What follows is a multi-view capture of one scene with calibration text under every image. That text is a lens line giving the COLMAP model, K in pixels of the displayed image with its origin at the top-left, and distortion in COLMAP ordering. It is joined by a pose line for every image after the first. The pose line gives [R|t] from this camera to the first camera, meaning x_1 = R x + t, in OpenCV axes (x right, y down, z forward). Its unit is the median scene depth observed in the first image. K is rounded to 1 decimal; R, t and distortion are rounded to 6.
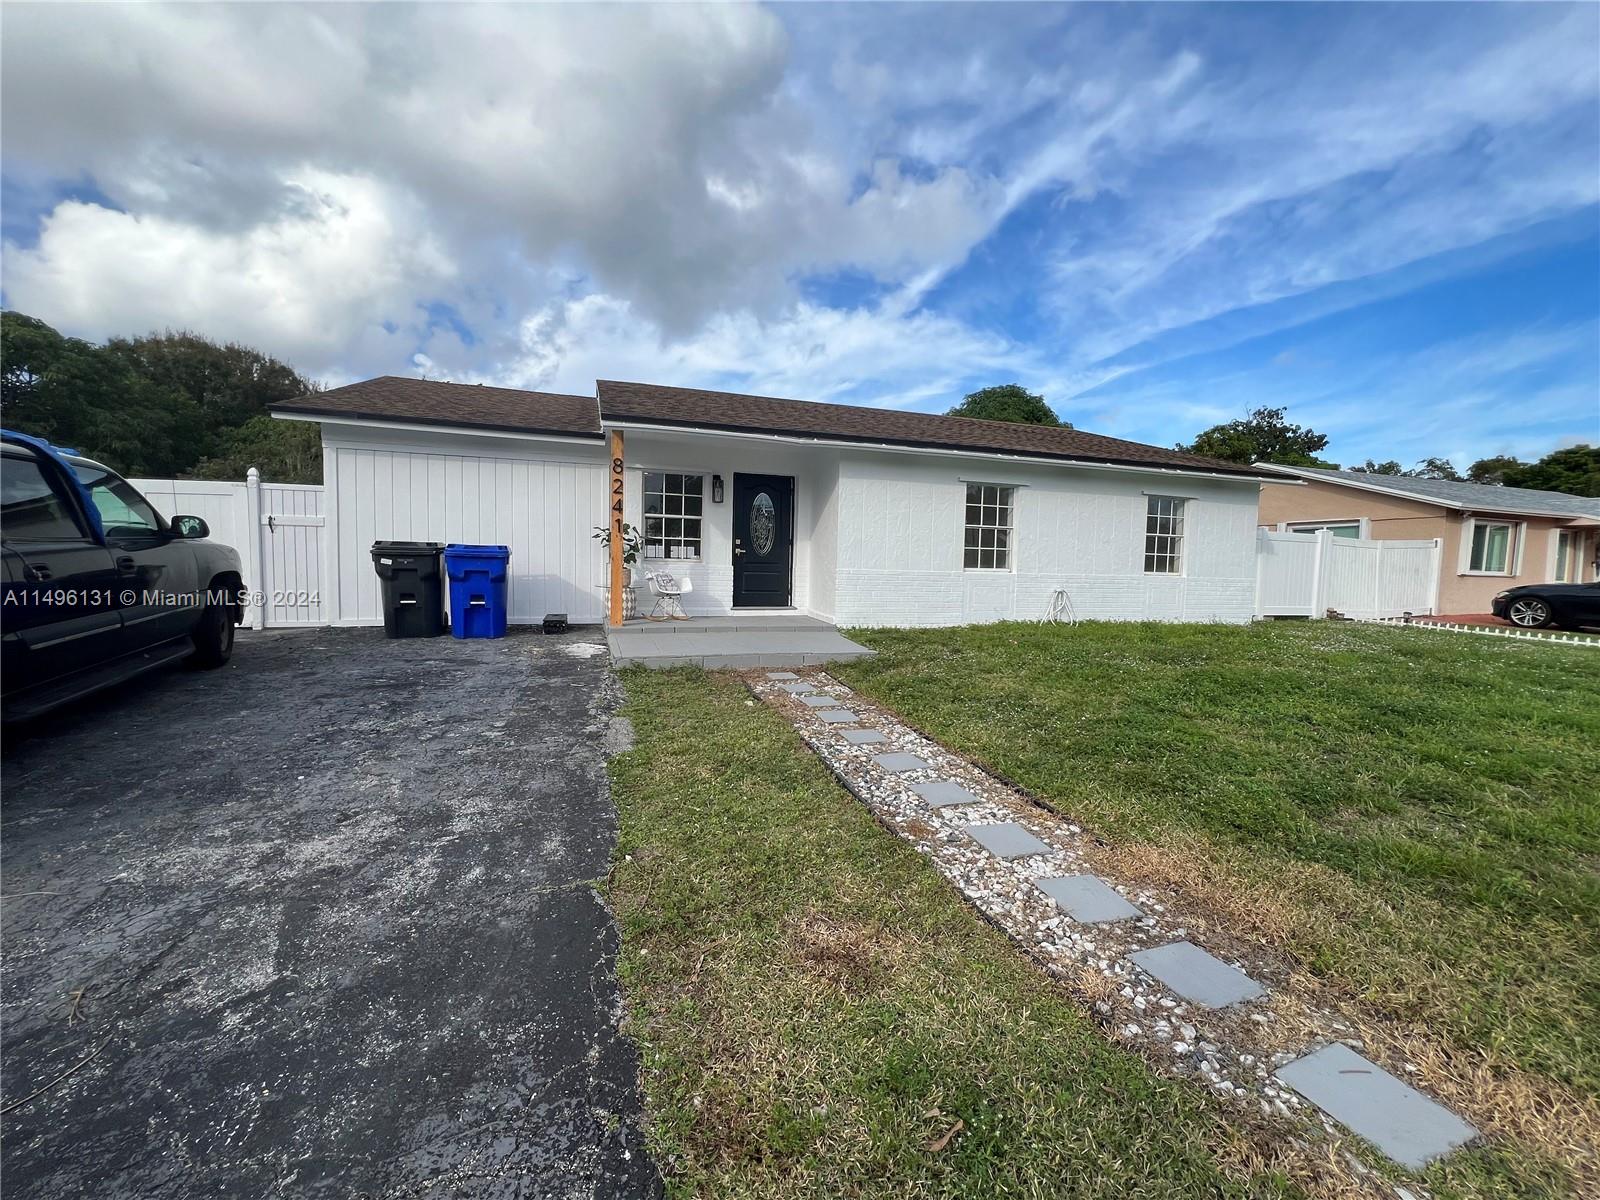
lens RADIAL K [[659.2, 0, 800.0], [0, 659.2, 600.0], [0, 0, 1]] dist [-0.002326, -0.000226]
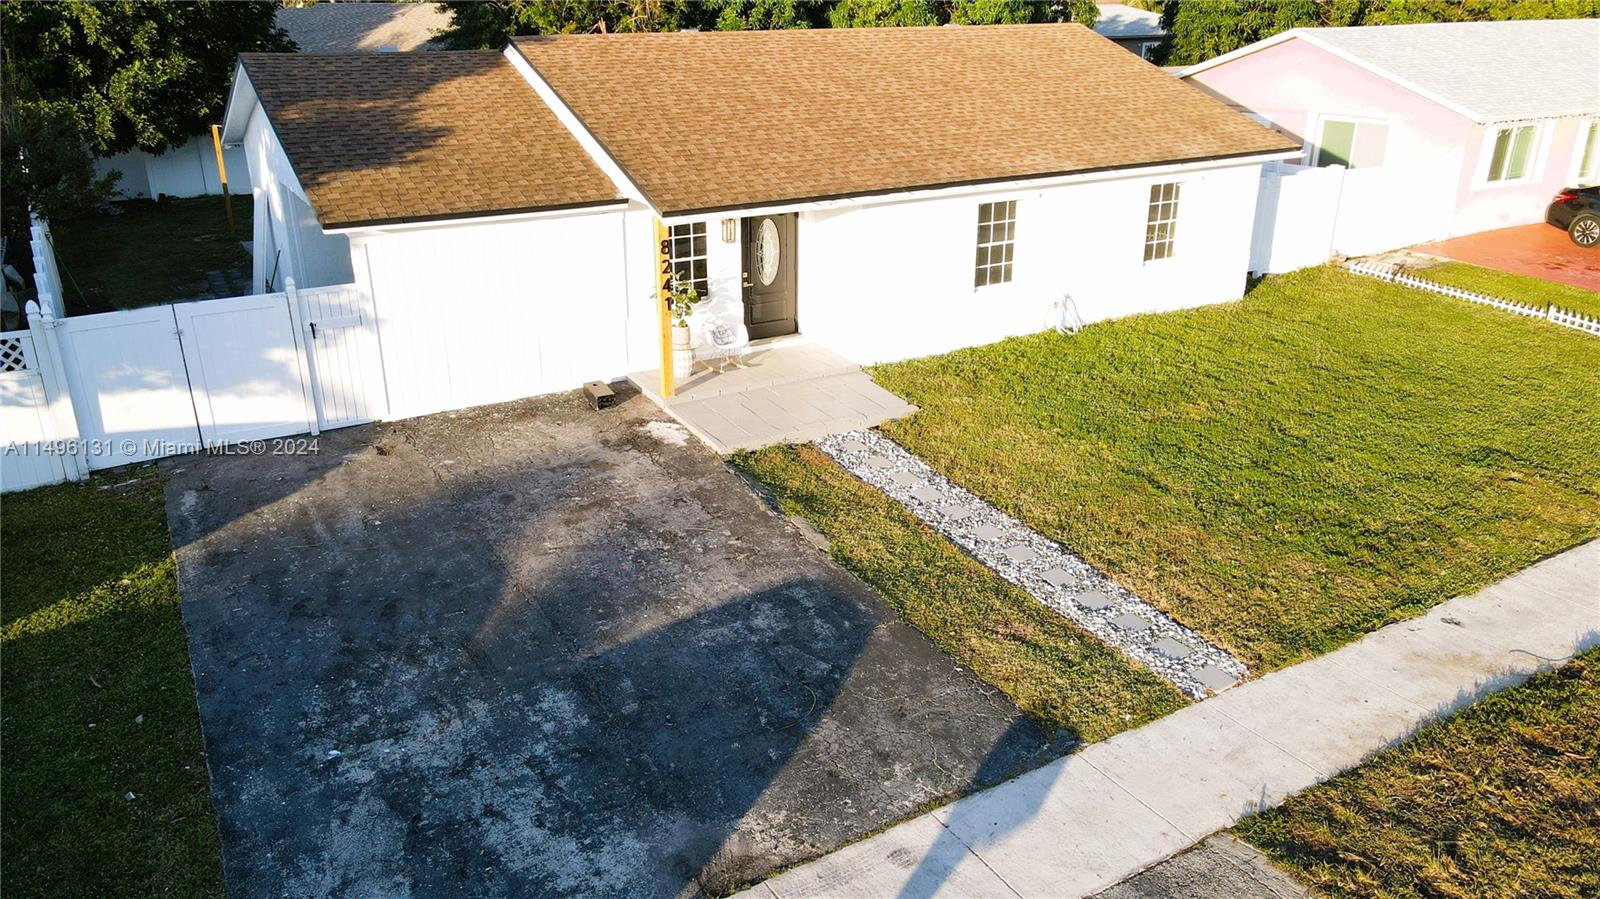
lens RADIAL K [[1148.0, 0, 800.0], [0, 1148.0, 449.5], [0, 0, 1]] dist [0.003109, 0.002905]
pose [[0.980171, -0.098241, 0.172086, -0.327891], [0.042521, 0.952496, 0.301569, -0.346091], [-0.193538, -0.288272, 0.937786, -0.639305]]
